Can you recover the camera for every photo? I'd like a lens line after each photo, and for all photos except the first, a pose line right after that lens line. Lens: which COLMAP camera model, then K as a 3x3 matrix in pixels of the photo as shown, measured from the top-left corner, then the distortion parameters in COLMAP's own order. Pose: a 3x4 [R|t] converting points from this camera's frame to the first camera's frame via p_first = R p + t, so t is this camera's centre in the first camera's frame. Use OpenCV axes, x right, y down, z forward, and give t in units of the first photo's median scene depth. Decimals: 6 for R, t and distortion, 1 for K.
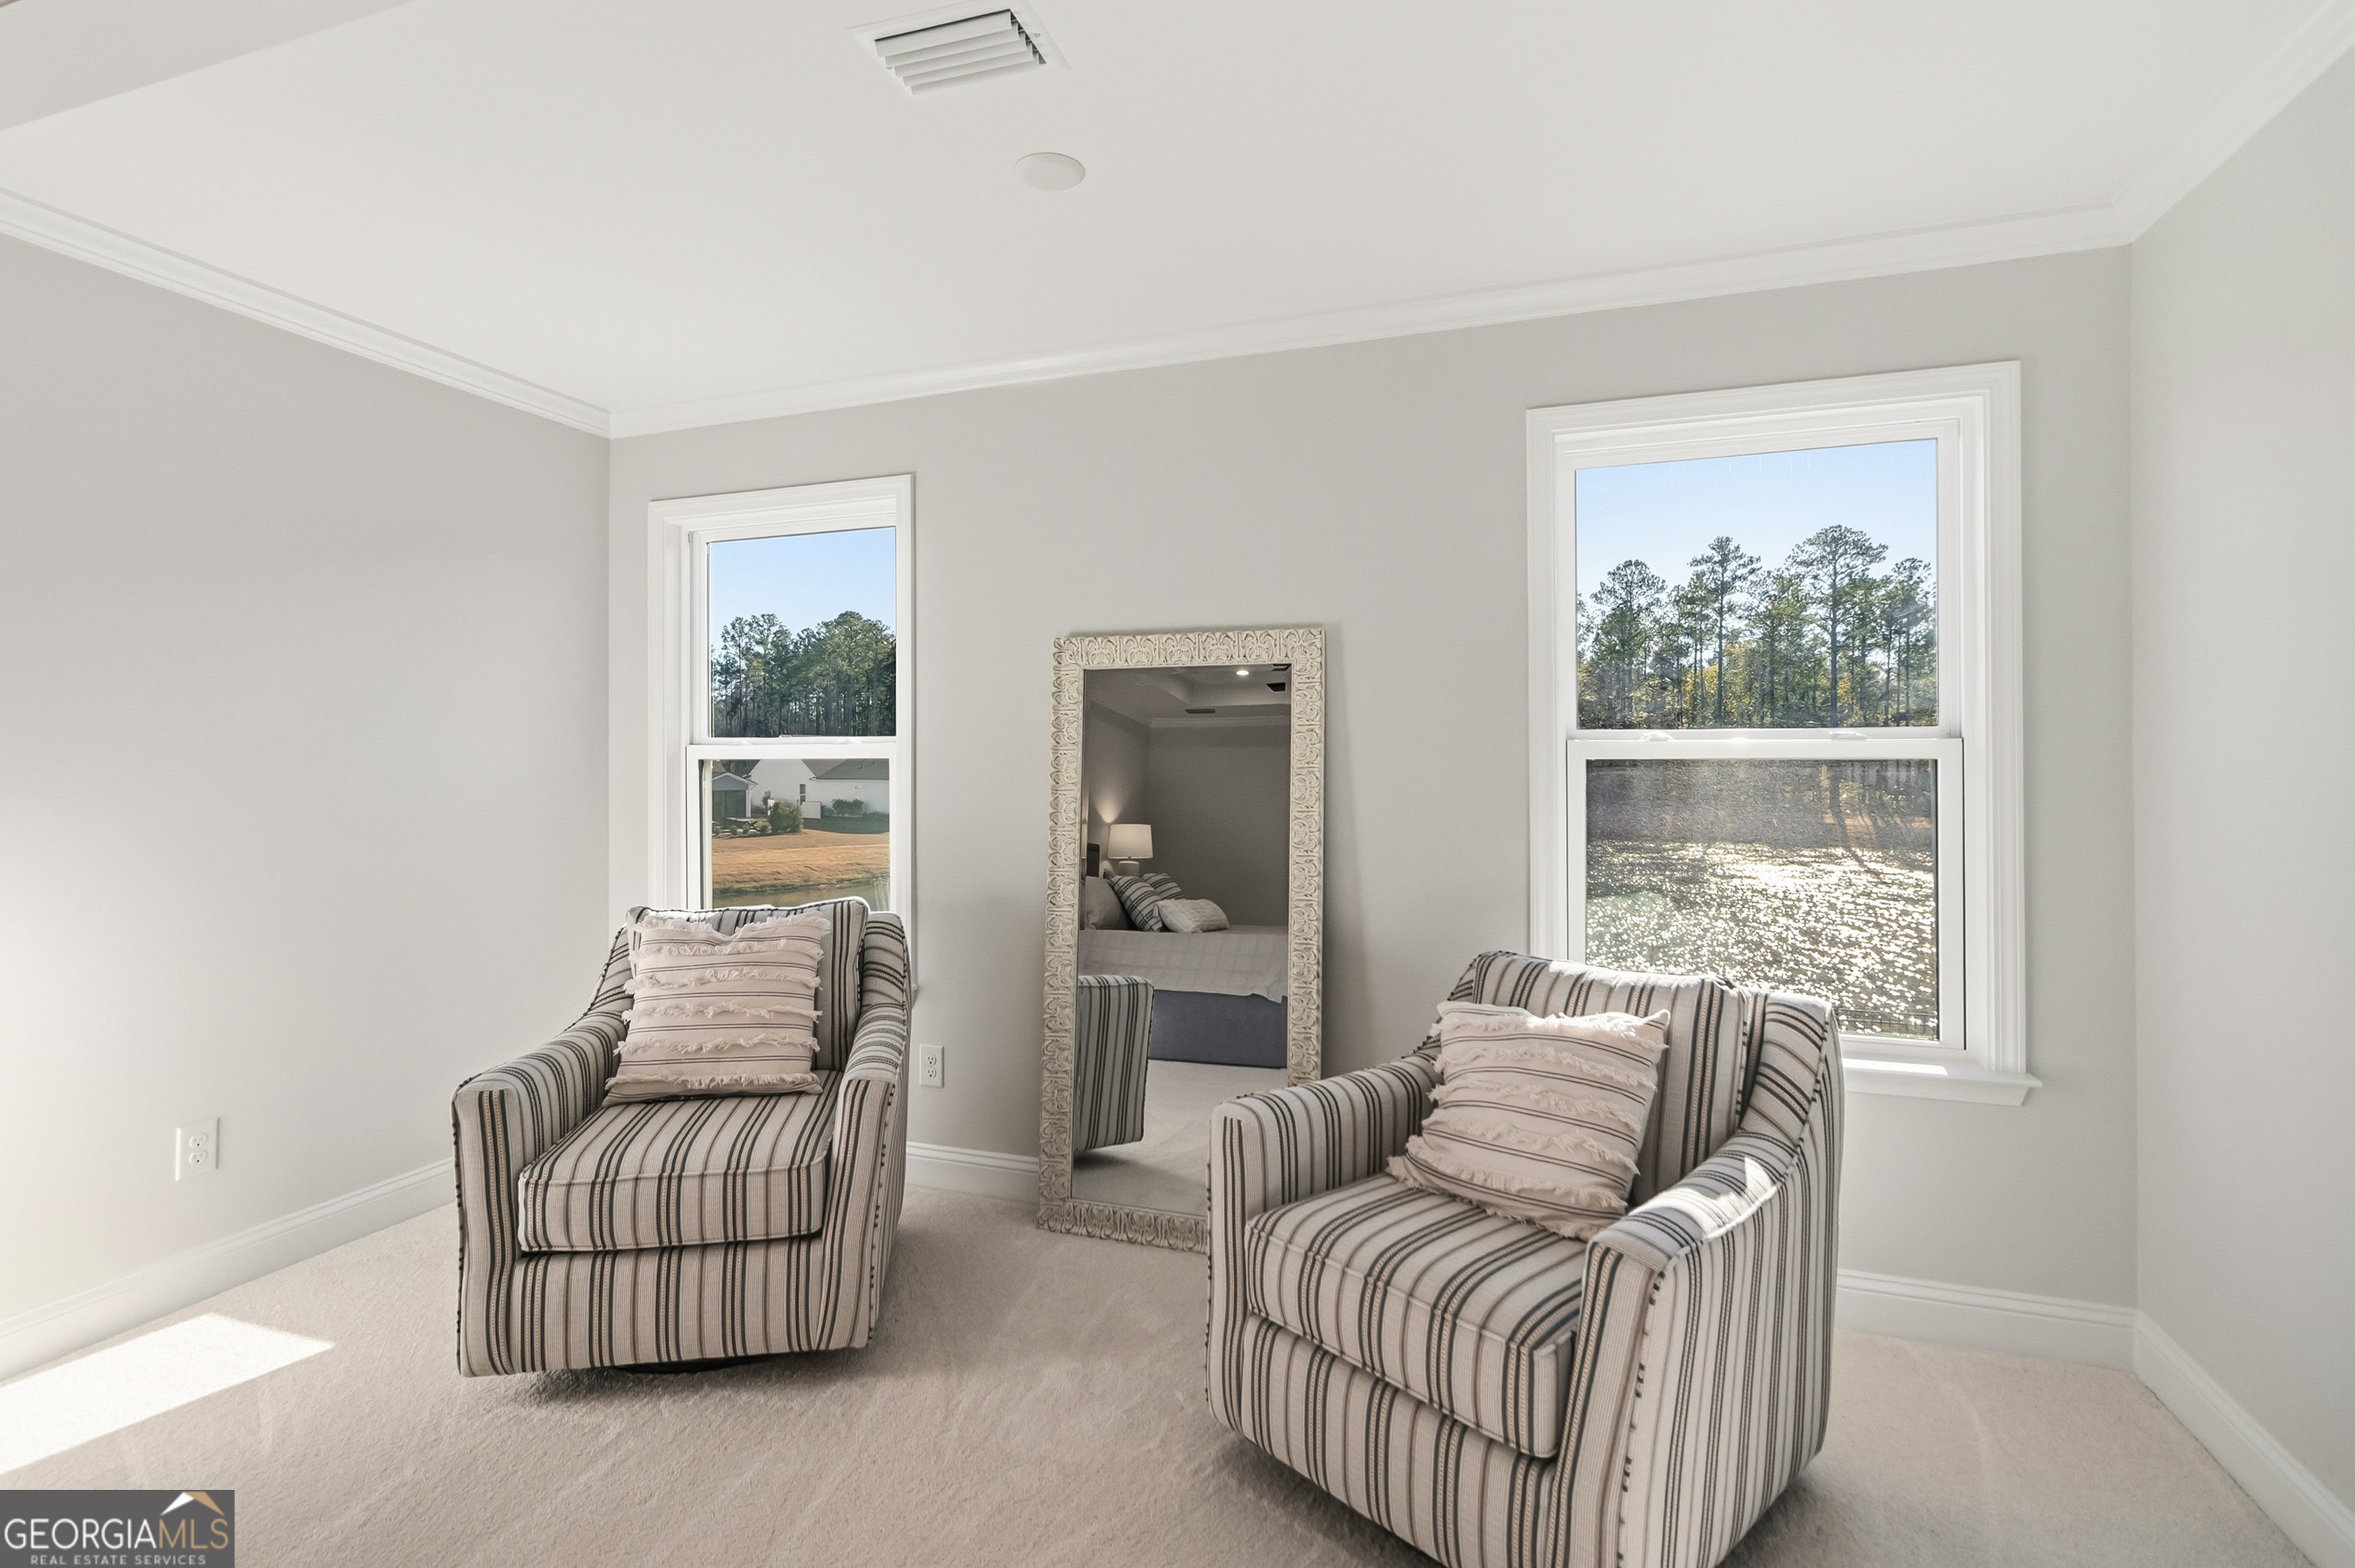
lens RADIAL K [[1100.5, 0, 1173.3], [0, 1100.5, 753.9], [0, 0, 1]] dist [-0.001407, 0.000069]
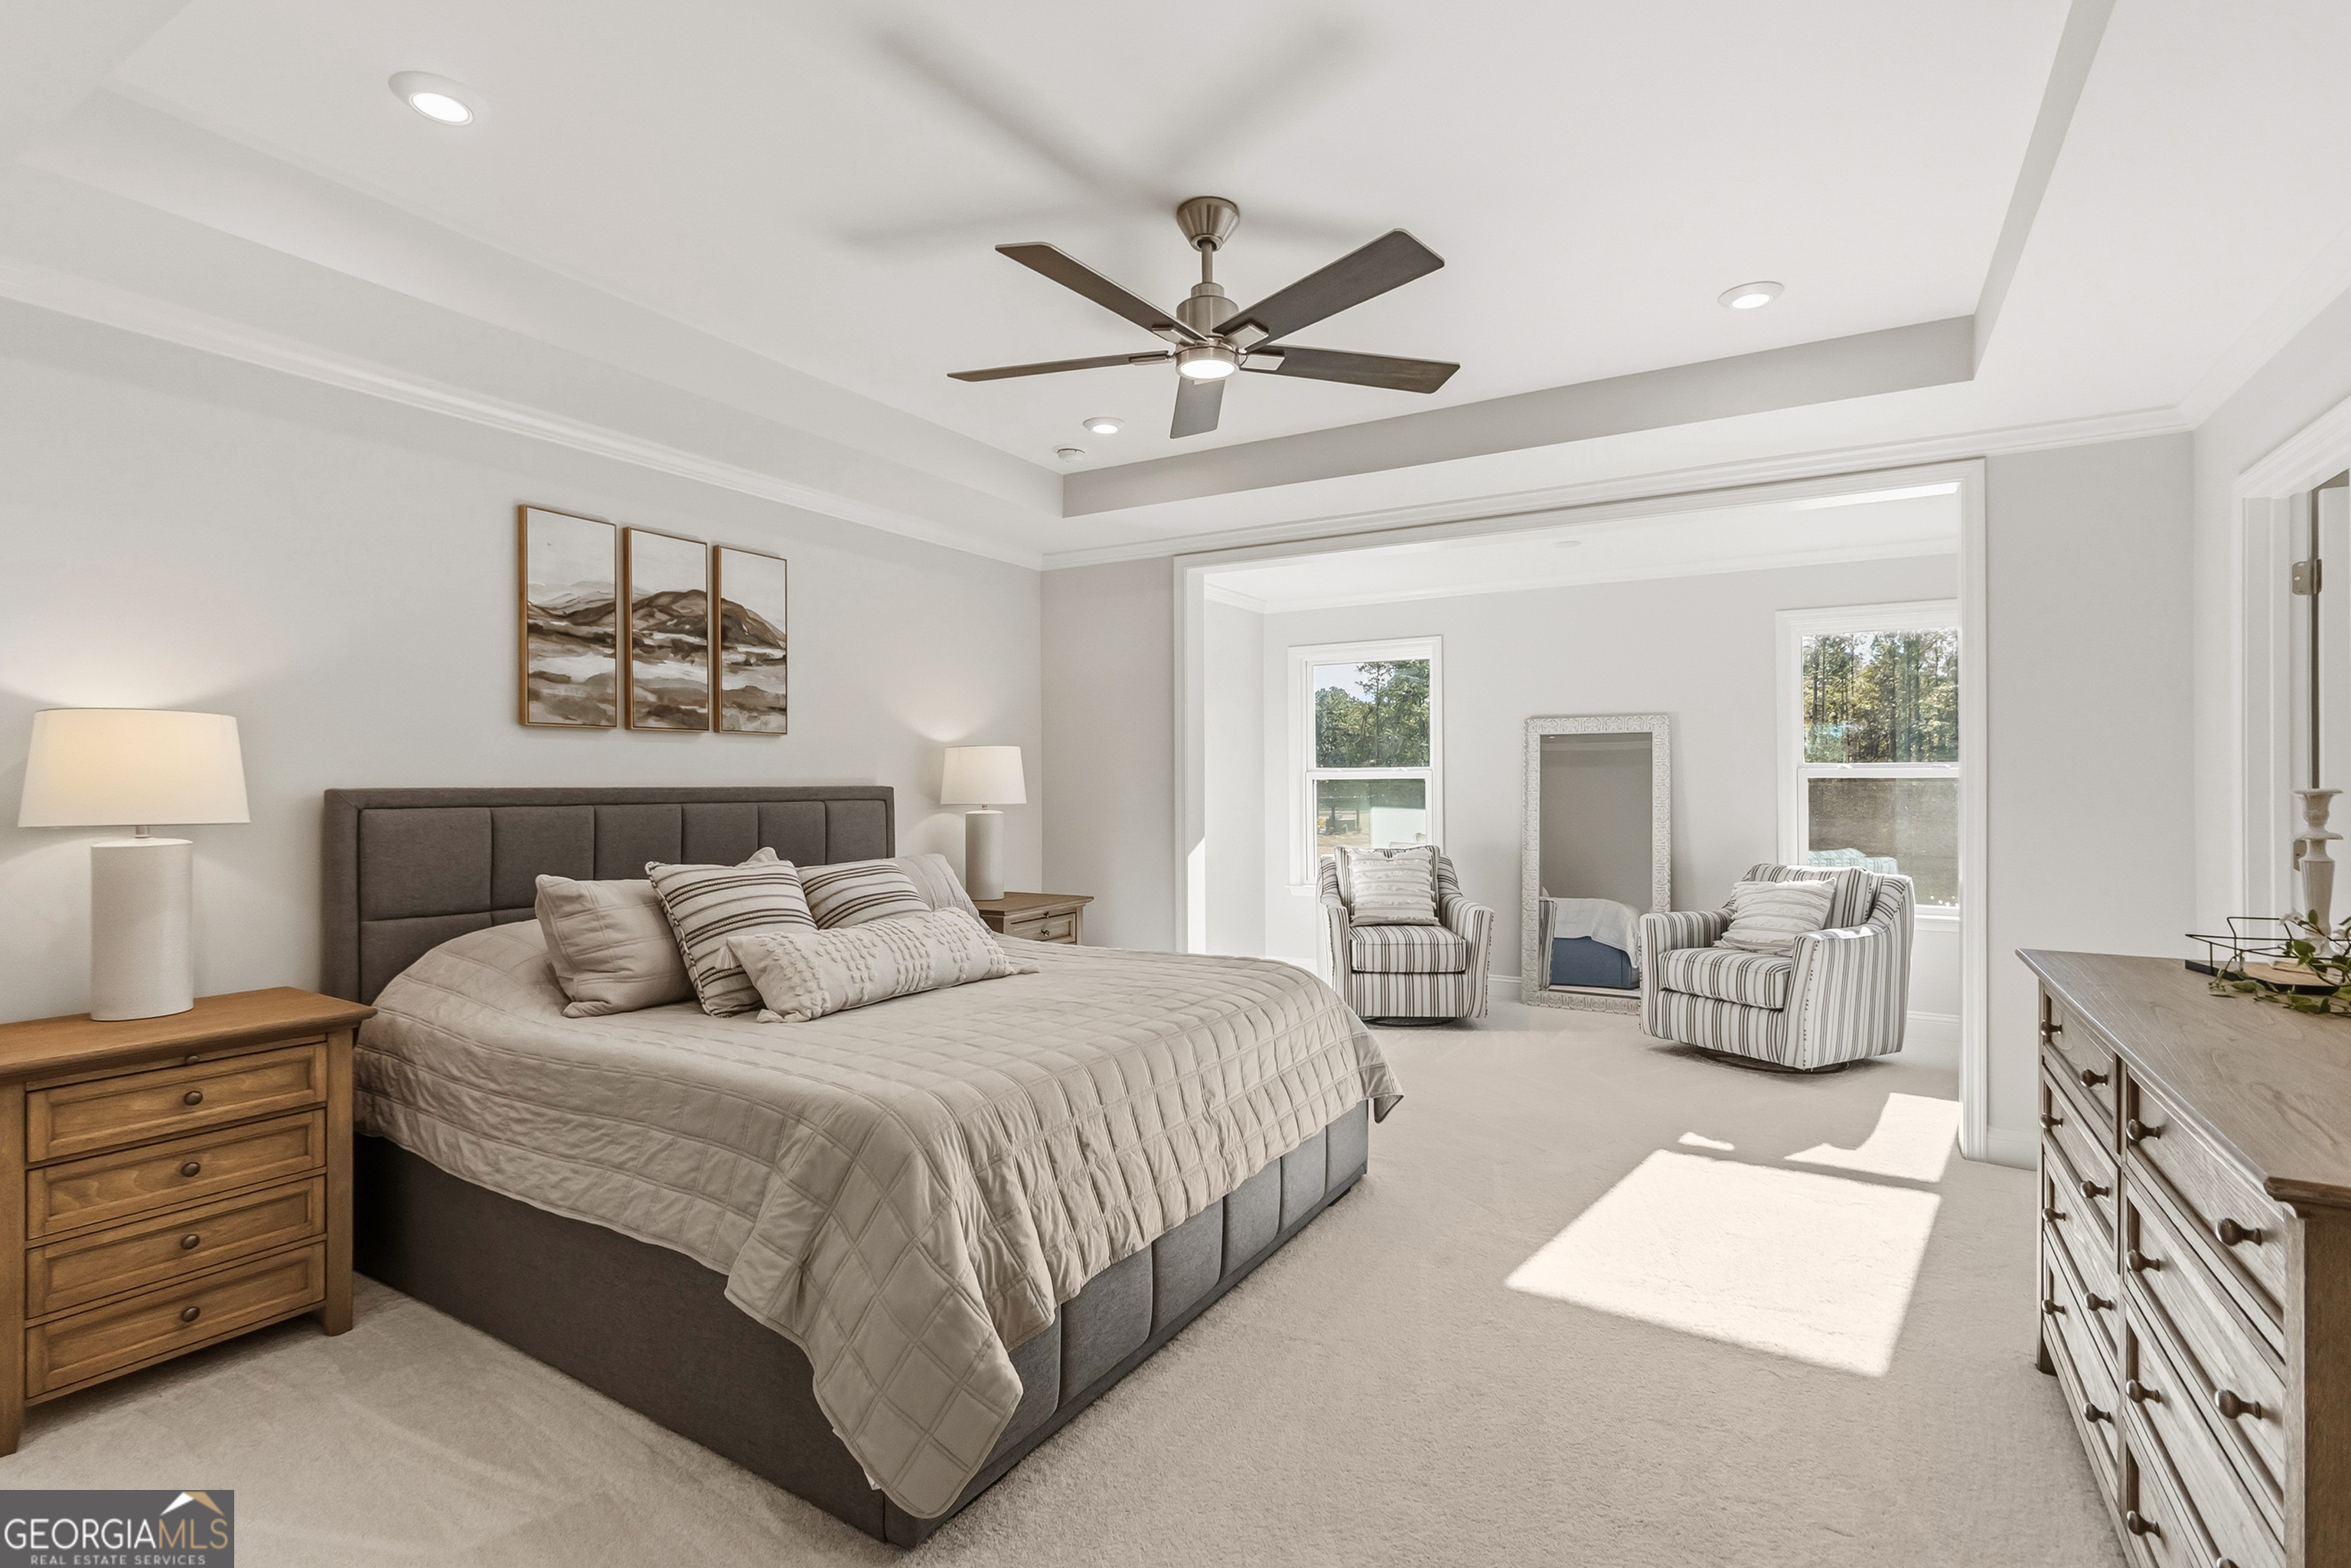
lens RADIAL K [[1093.9, 0, 1187.8], [0, 1093.9, 783.7], [0, 0, 1]] dist [0.002489, 0.000379]
pose [[0.981012, -0.003272, -0.193919, -0.468111], [0.005739, 0.999910, 0.012158, -0.020521], [0.193862, -0.013040, 0.980942, -1.571856]]
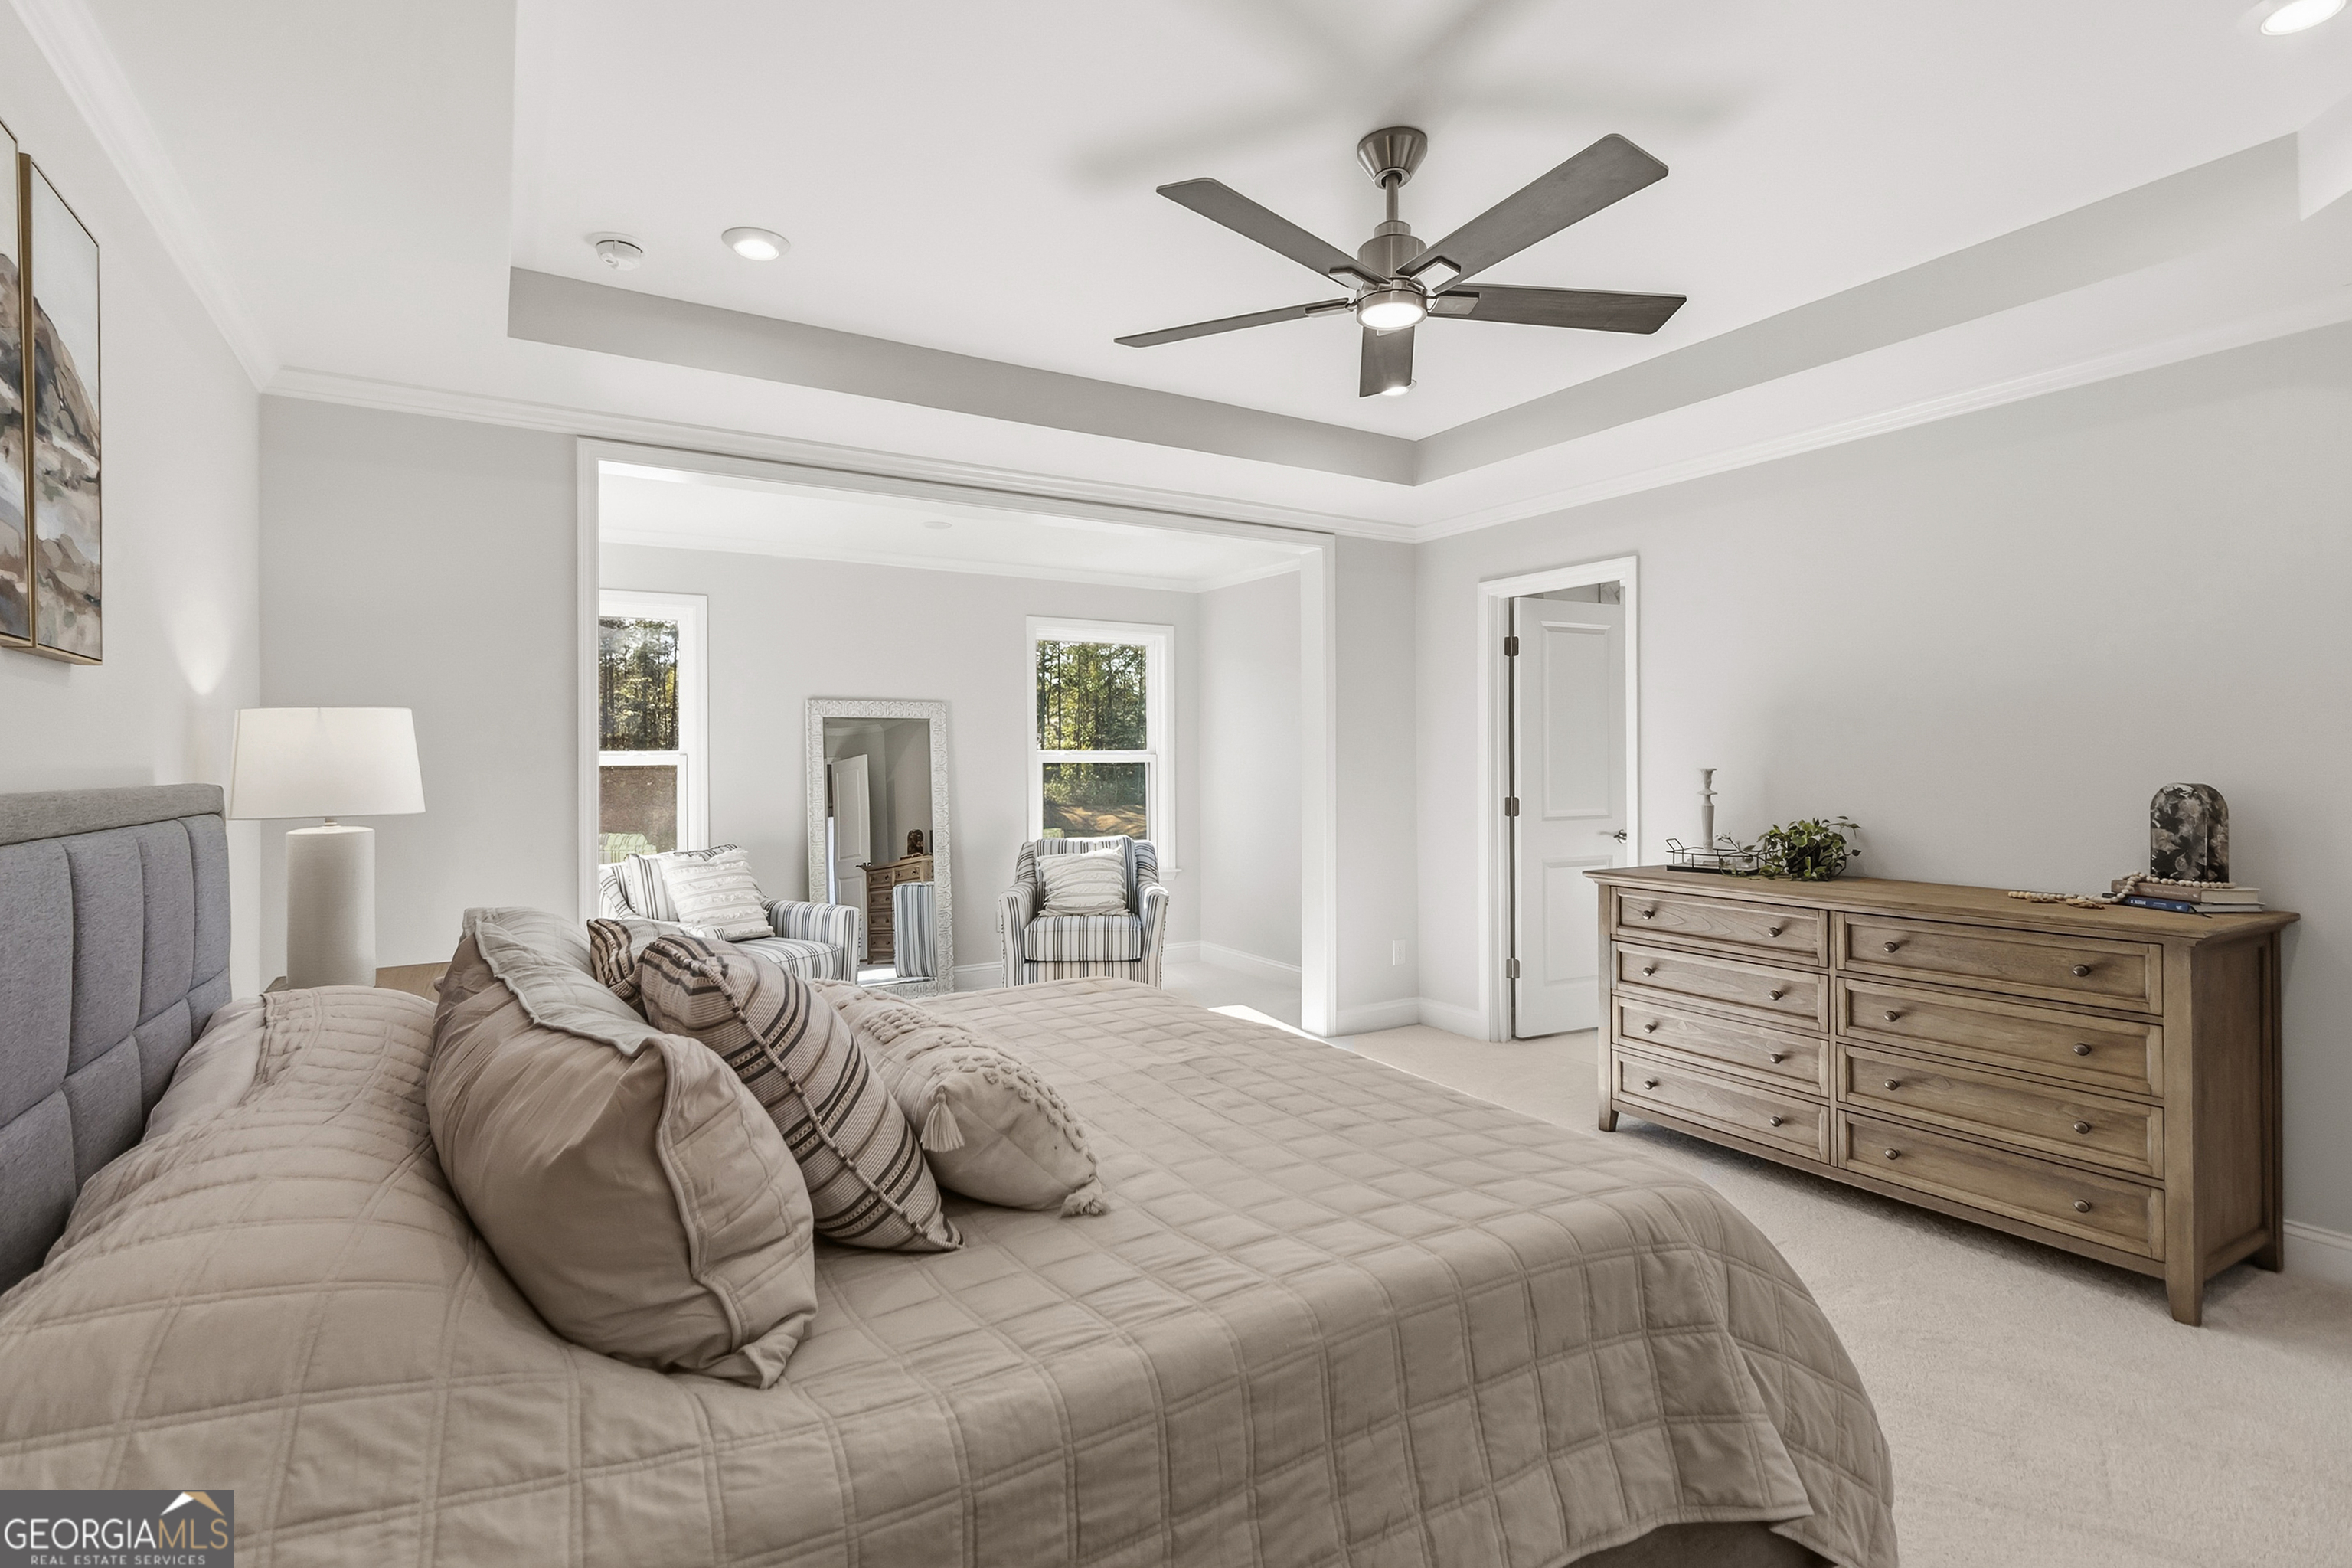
lens RADIAL K [[1099.3, 0, 1171.8], [0, 1099.3, 753.9], [0, 0, 1]] dist [-0.001407, 0.000069]
pose [[0.646951, -0.000618, 0.762532, -1.607333], [-0.000288, 0.999999, 0.001054, -0.021714], [-0.762532, -0.000901, 0.646950, -0.958606]]
